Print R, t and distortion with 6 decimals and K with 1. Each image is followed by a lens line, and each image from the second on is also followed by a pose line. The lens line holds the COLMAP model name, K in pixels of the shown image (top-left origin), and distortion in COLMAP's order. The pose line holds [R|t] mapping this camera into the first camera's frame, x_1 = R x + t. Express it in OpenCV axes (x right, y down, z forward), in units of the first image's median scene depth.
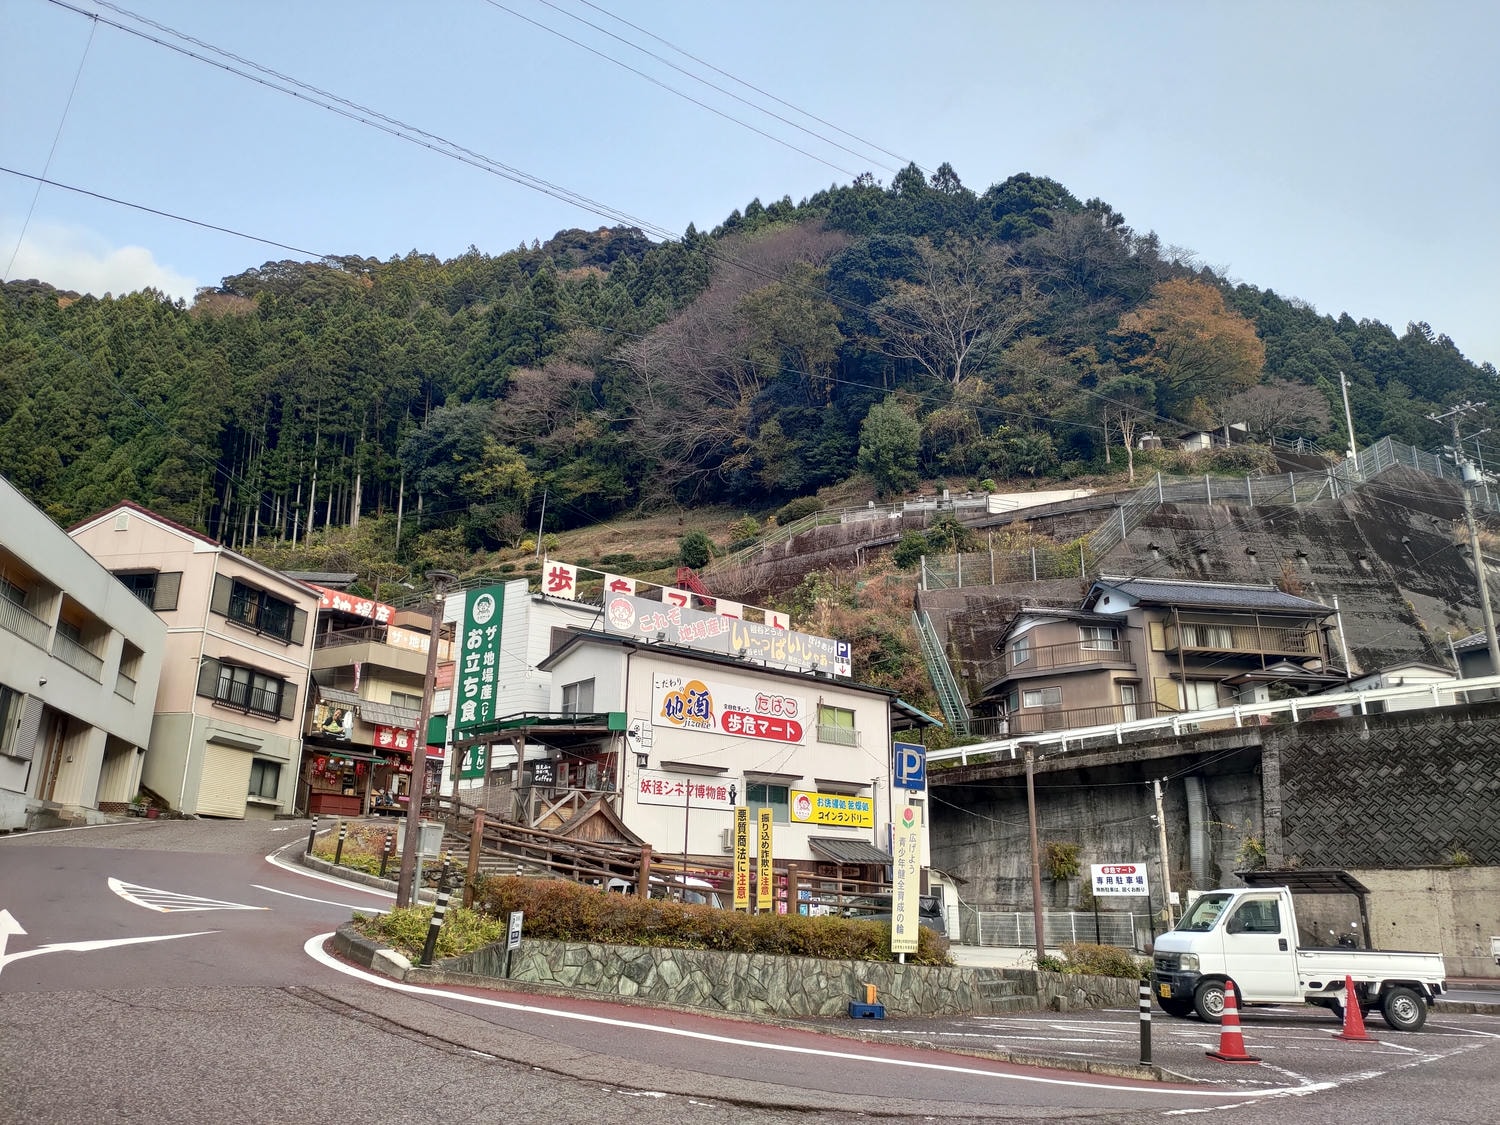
lens RADIAL K [[1114.6, 0, 756.1], [0, 1114.6, 568.7], [0, 0, 1]] dist [0.053814, -0.059913]
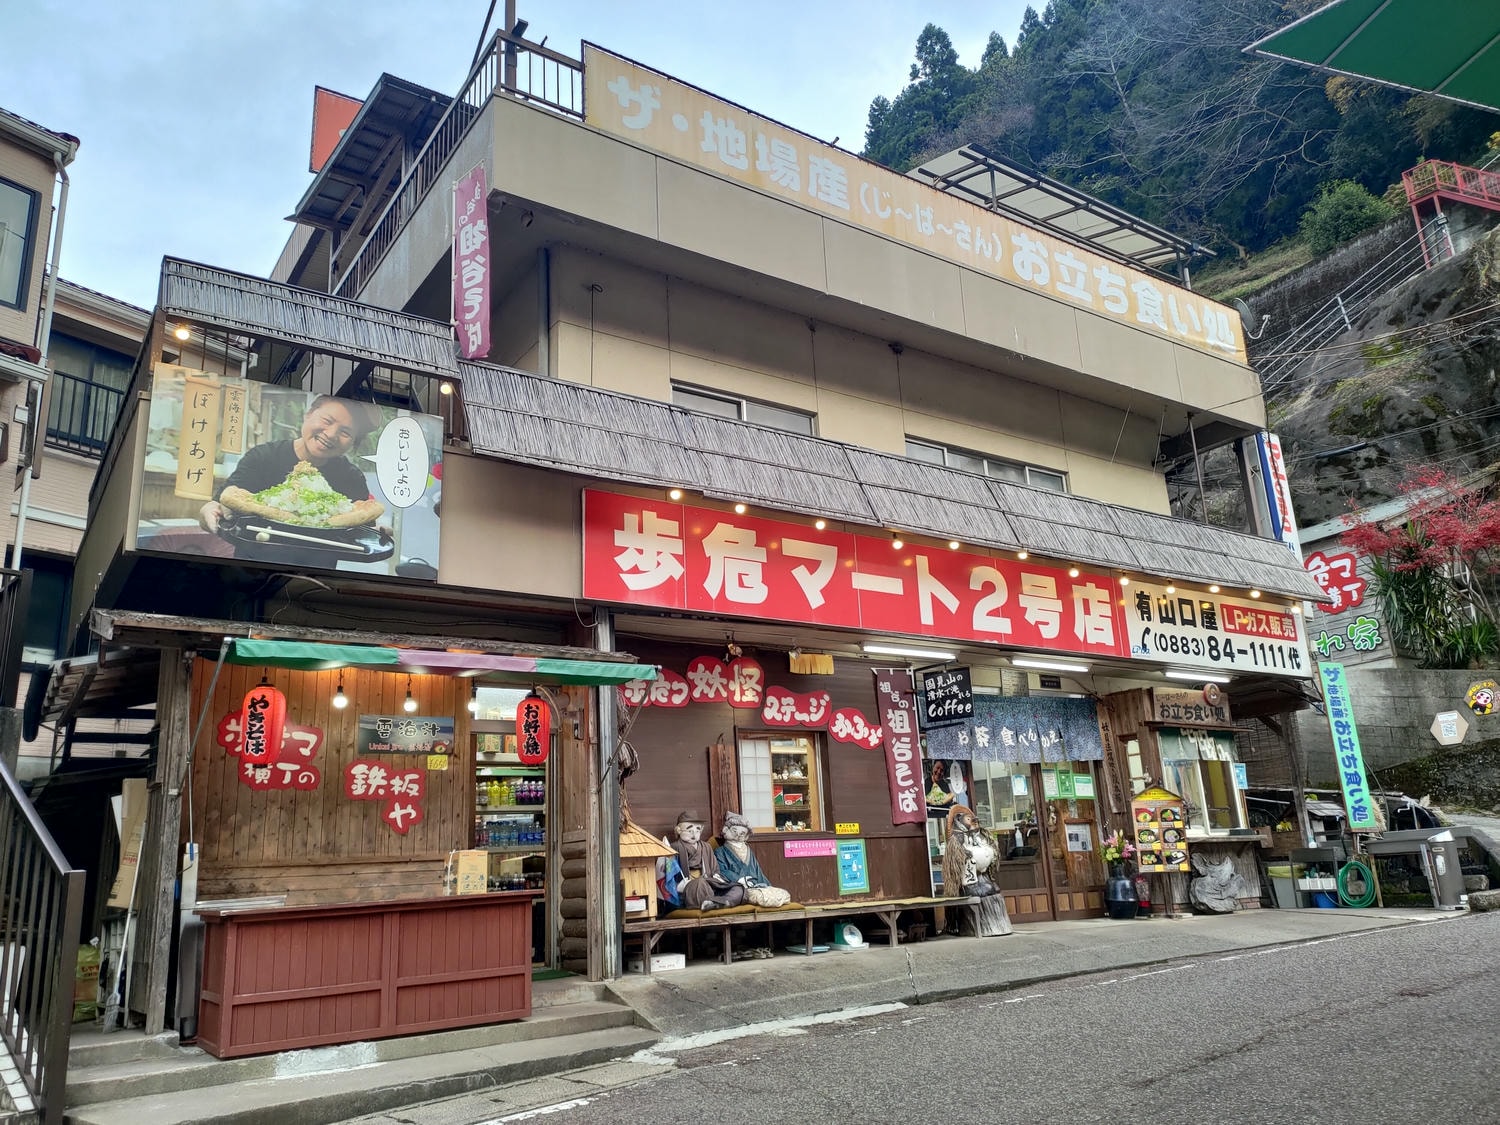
lens RADIAL K [[1114.6, 0, 756.1], [0, 1114.6, 568.7], [0, 0, 1]] dist [0.053814, -0.059913]
pose [[0.907169, -0.175833, -0.382265, -0.242108], [0.184500, 0.982730, -0.014189, 0.159727], [0.378158, -0.057656, 0.923944, 0.834436]]
